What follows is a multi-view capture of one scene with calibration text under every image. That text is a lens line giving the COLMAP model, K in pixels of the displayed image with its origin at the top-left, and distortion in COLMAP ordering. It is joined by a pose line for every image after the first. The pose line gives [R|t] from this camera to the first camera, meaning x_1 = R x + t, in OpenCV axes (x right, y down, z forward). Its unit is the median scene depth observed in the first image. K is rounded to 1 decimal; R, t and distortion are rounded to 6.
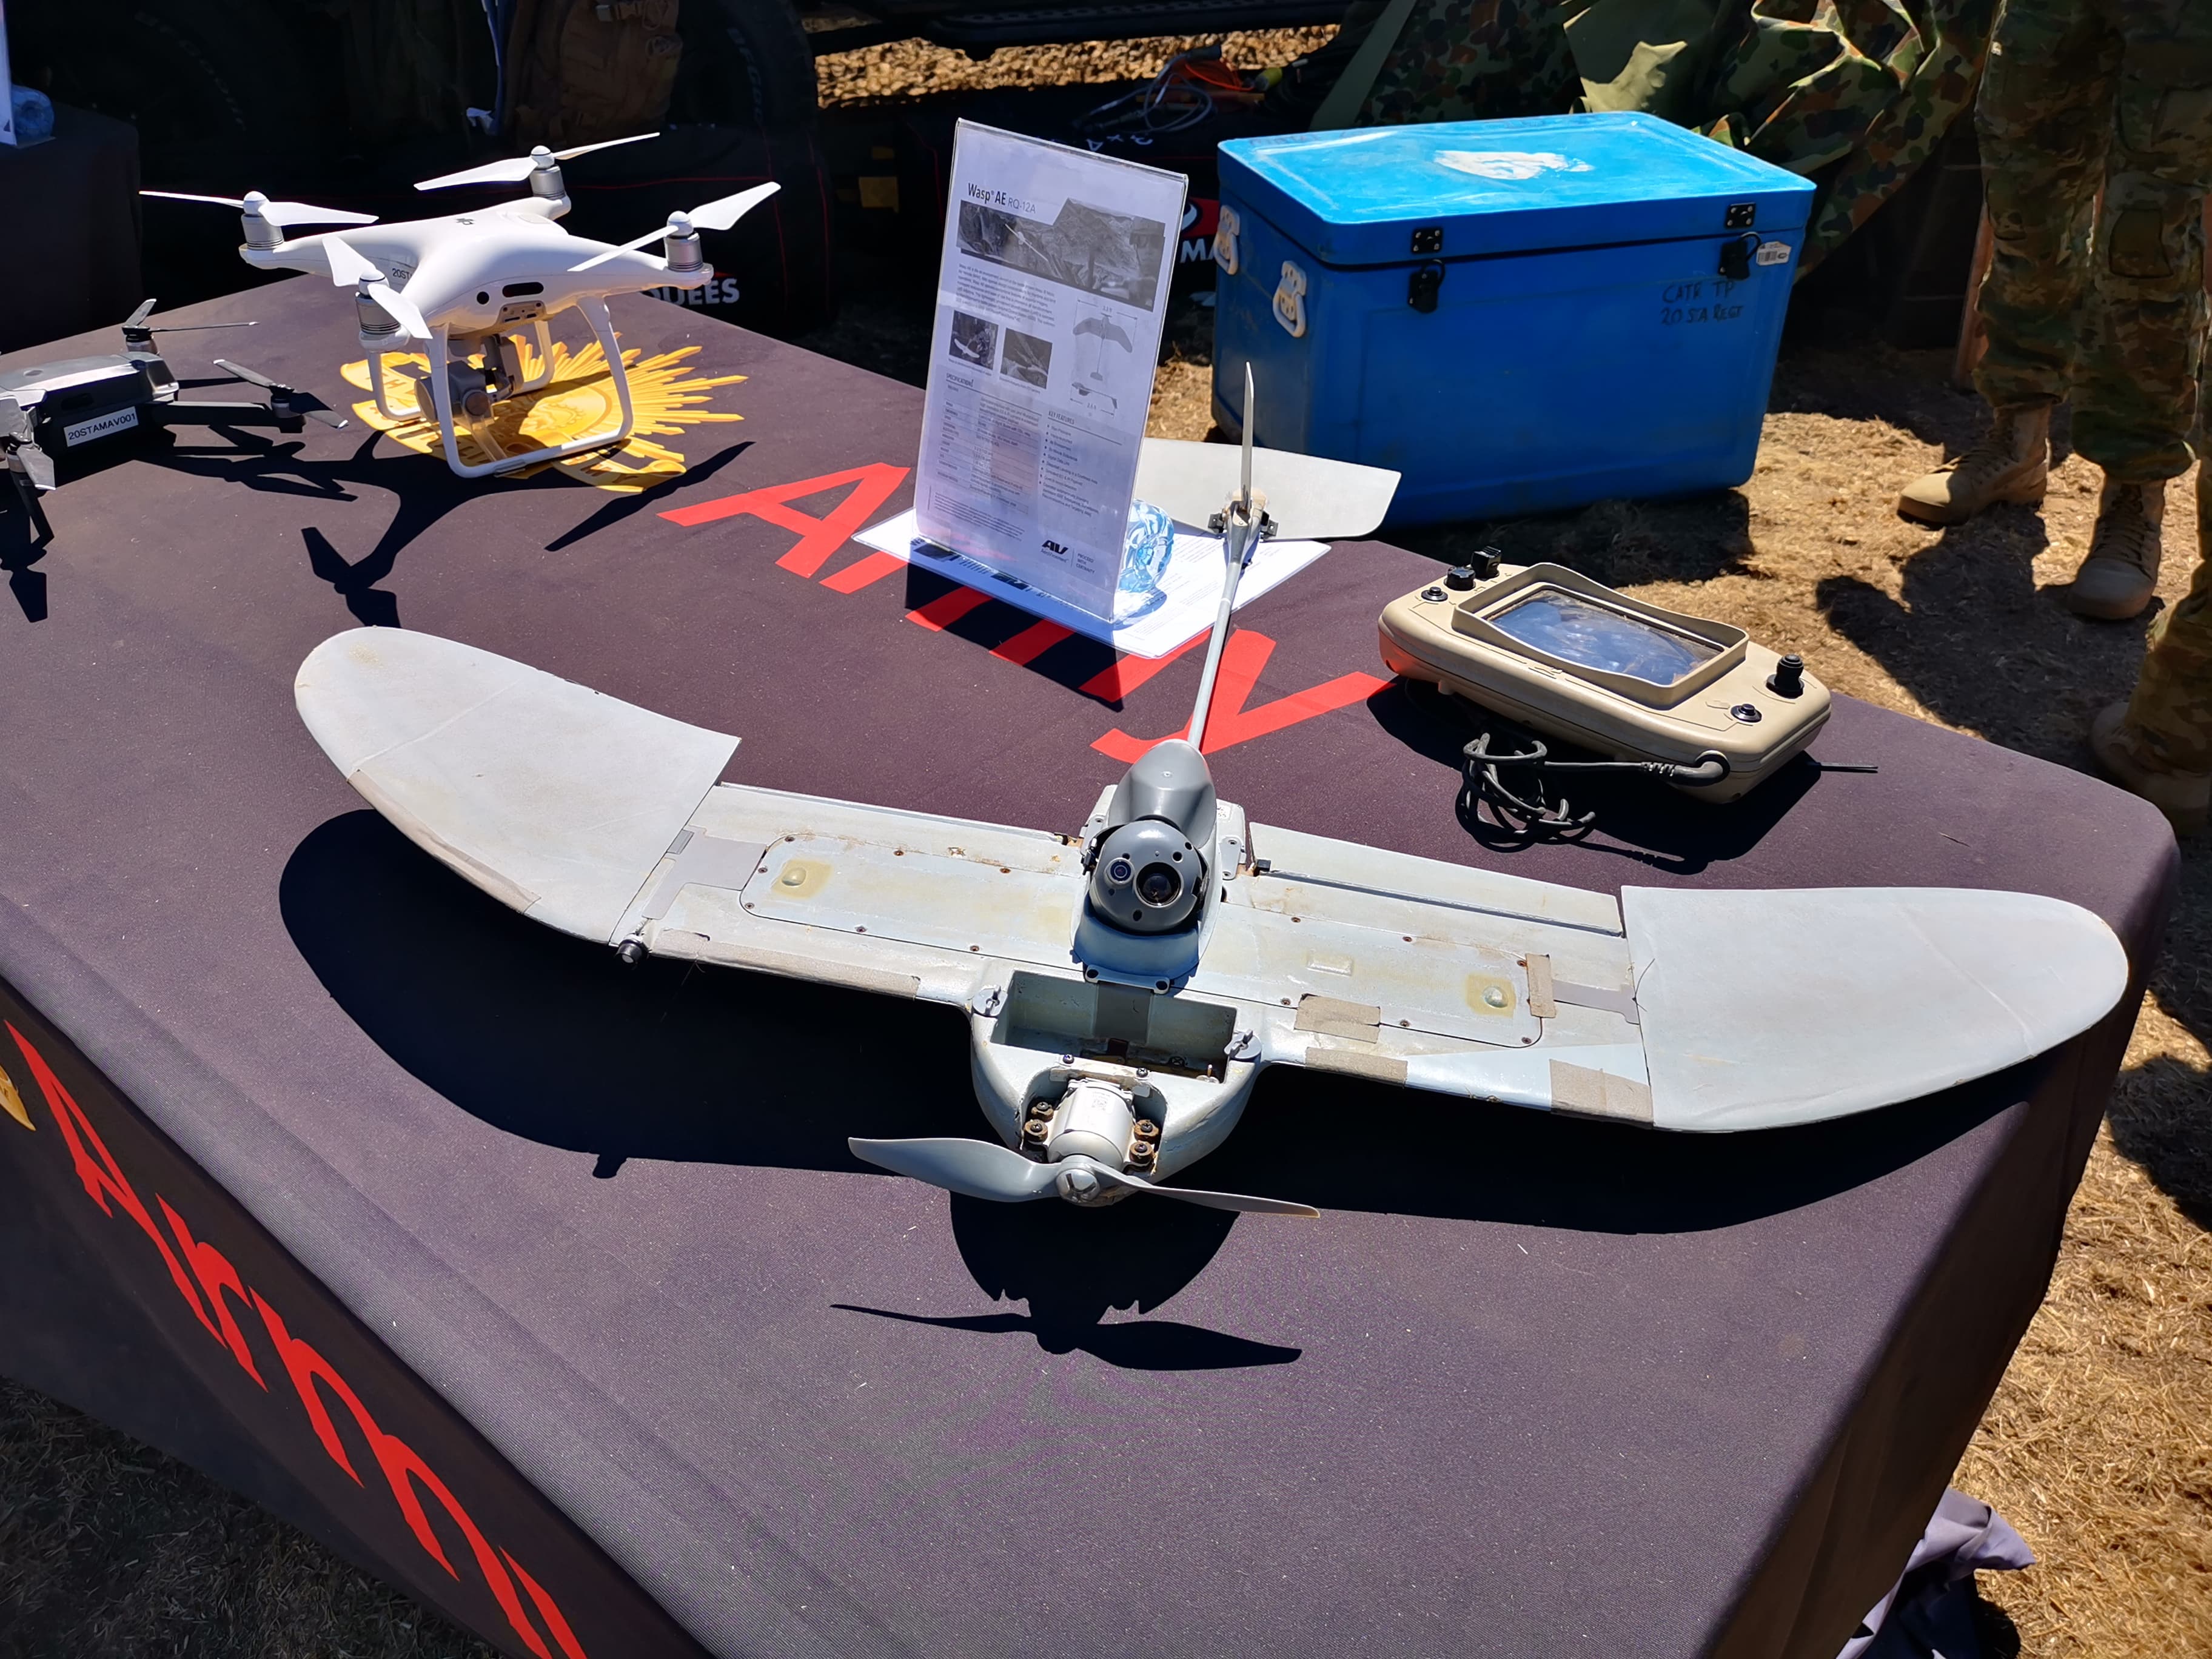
lens RADIAL K [[1723.1, 0, 1105.2], [0, 1723.1, 827.8], [0, 0, 1]] dist [0.032375, -0.017924]
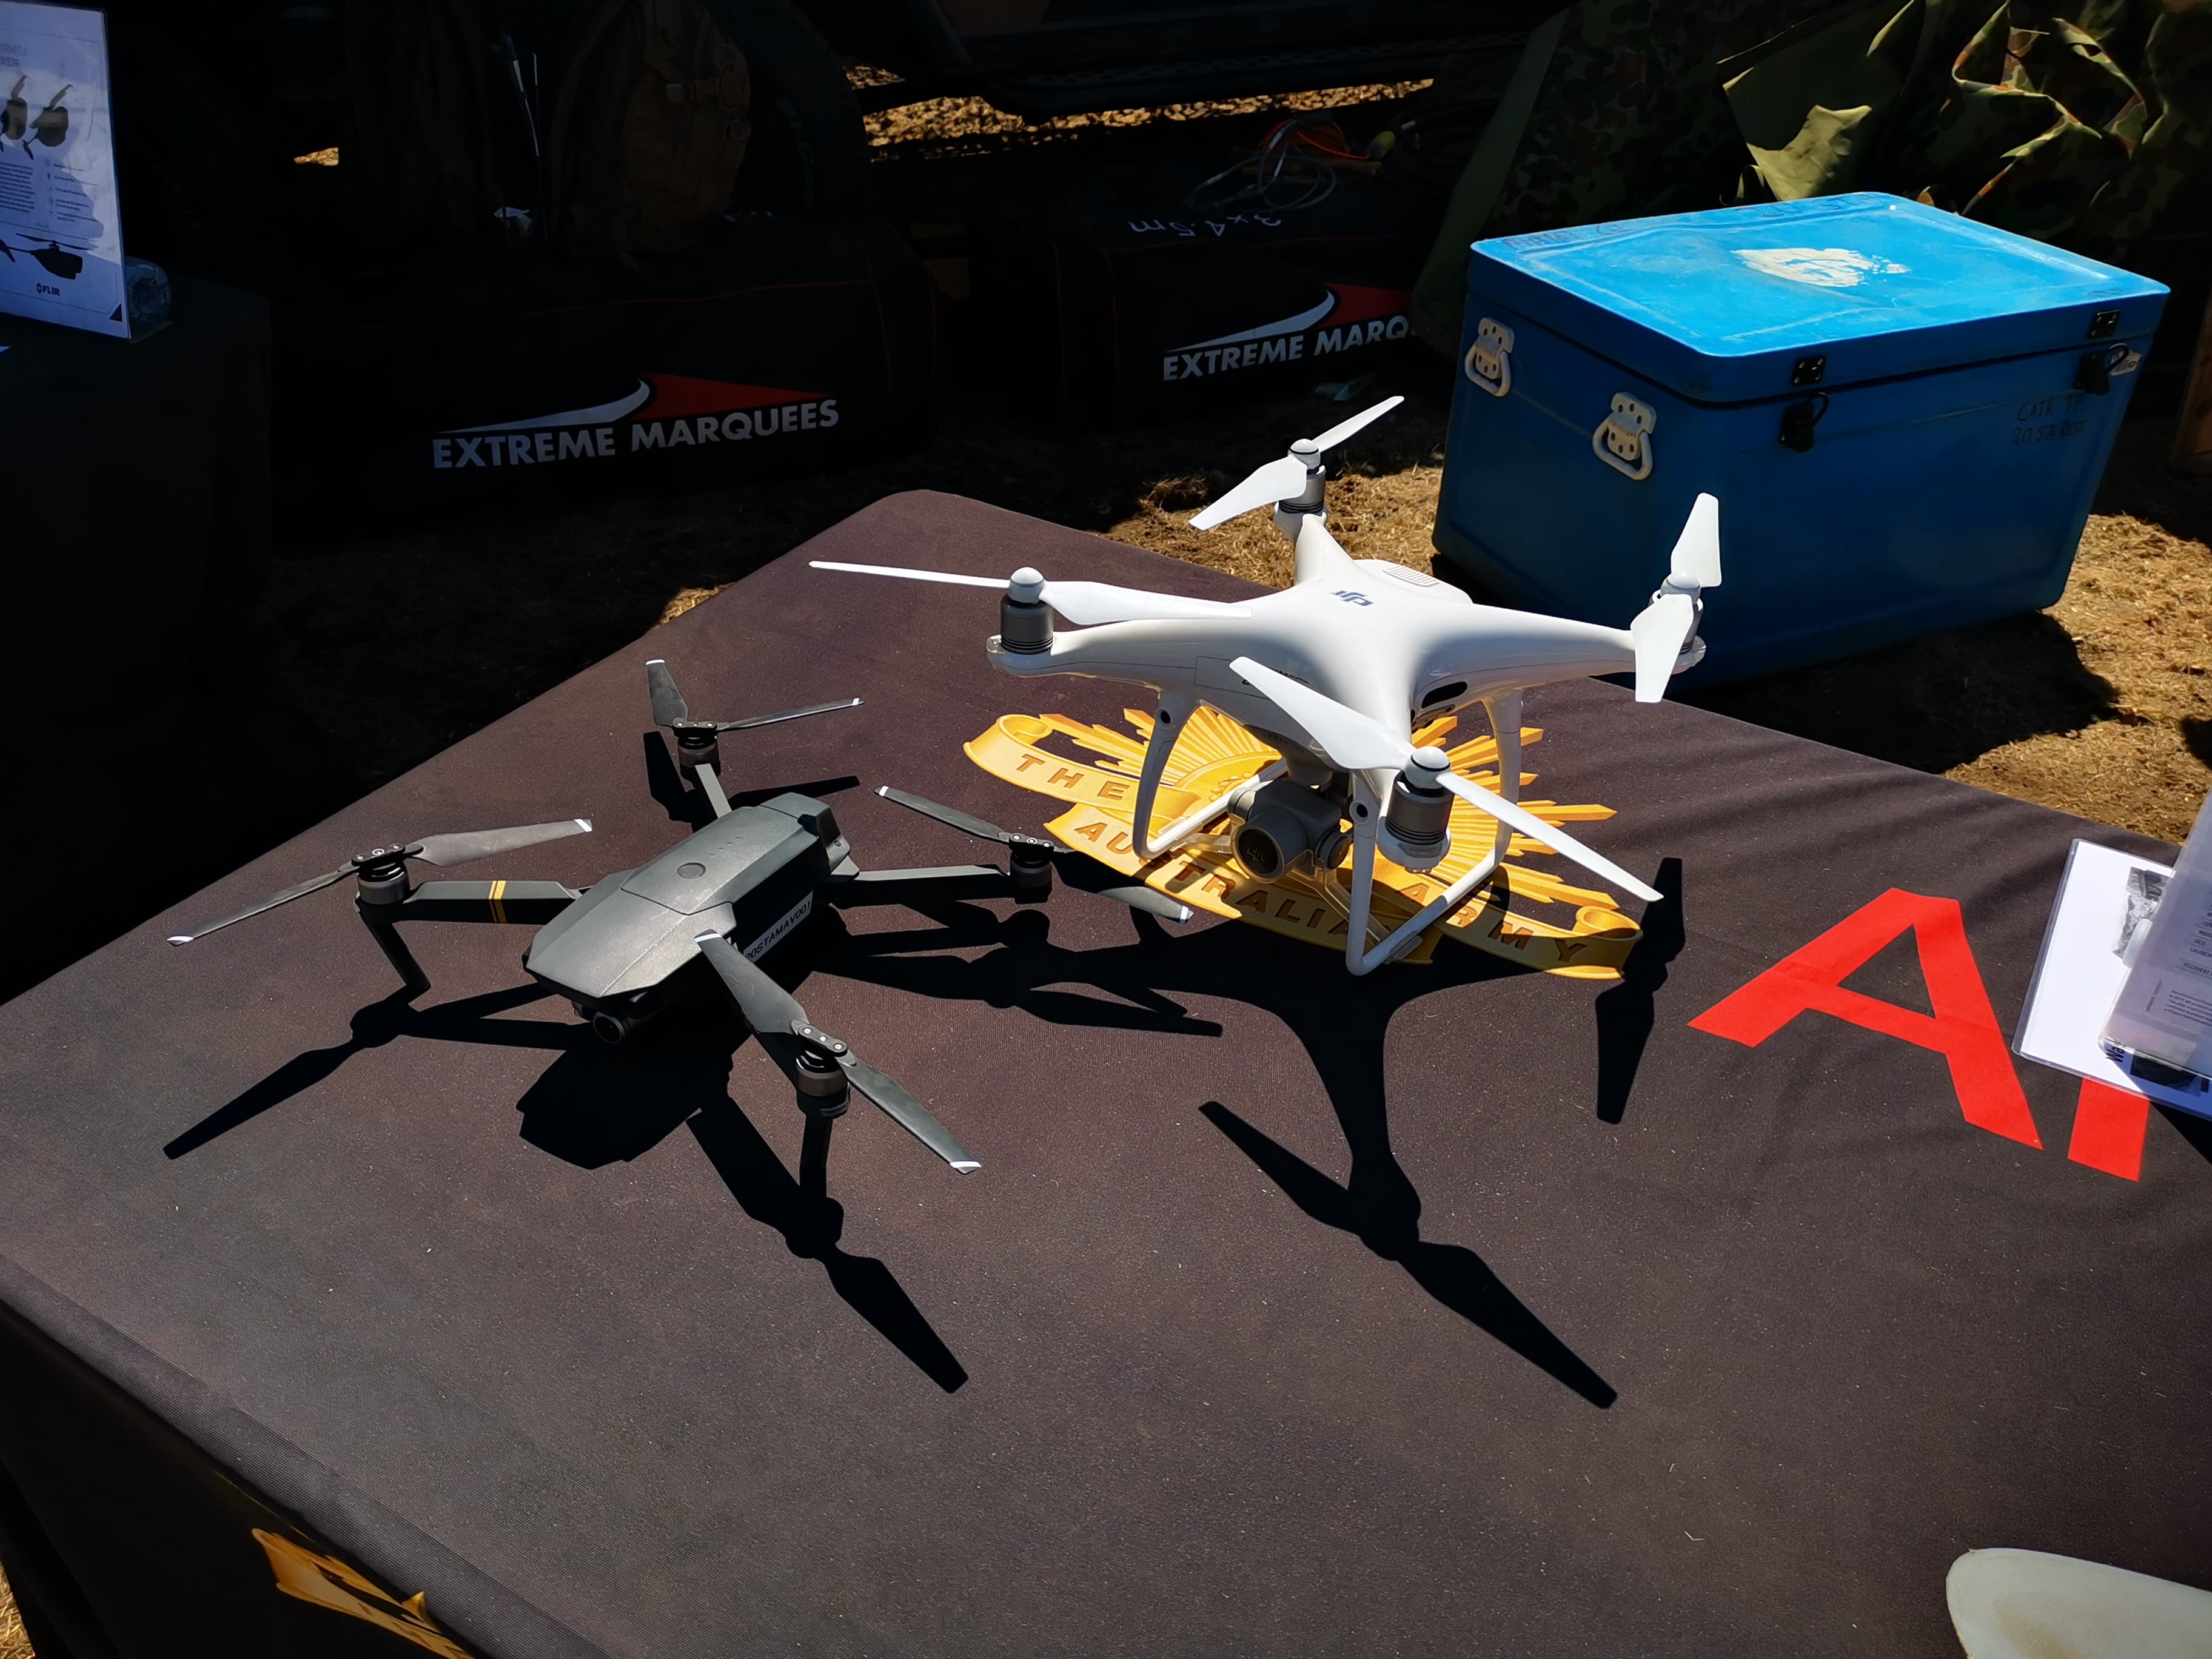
lens RADIAL K [[1723.1, 0, 1109.1], [0, 1723.1, 833.8], [0, 0, 1]] dist [0.032375, -0.017924]
pose [[0.988131, -0.071135, 0.136148, -0.232828], [0.070264, 0.997466, 0.011195, -0.114380], [-0.136599, -0.001496, 0.990625, 0.153094]]
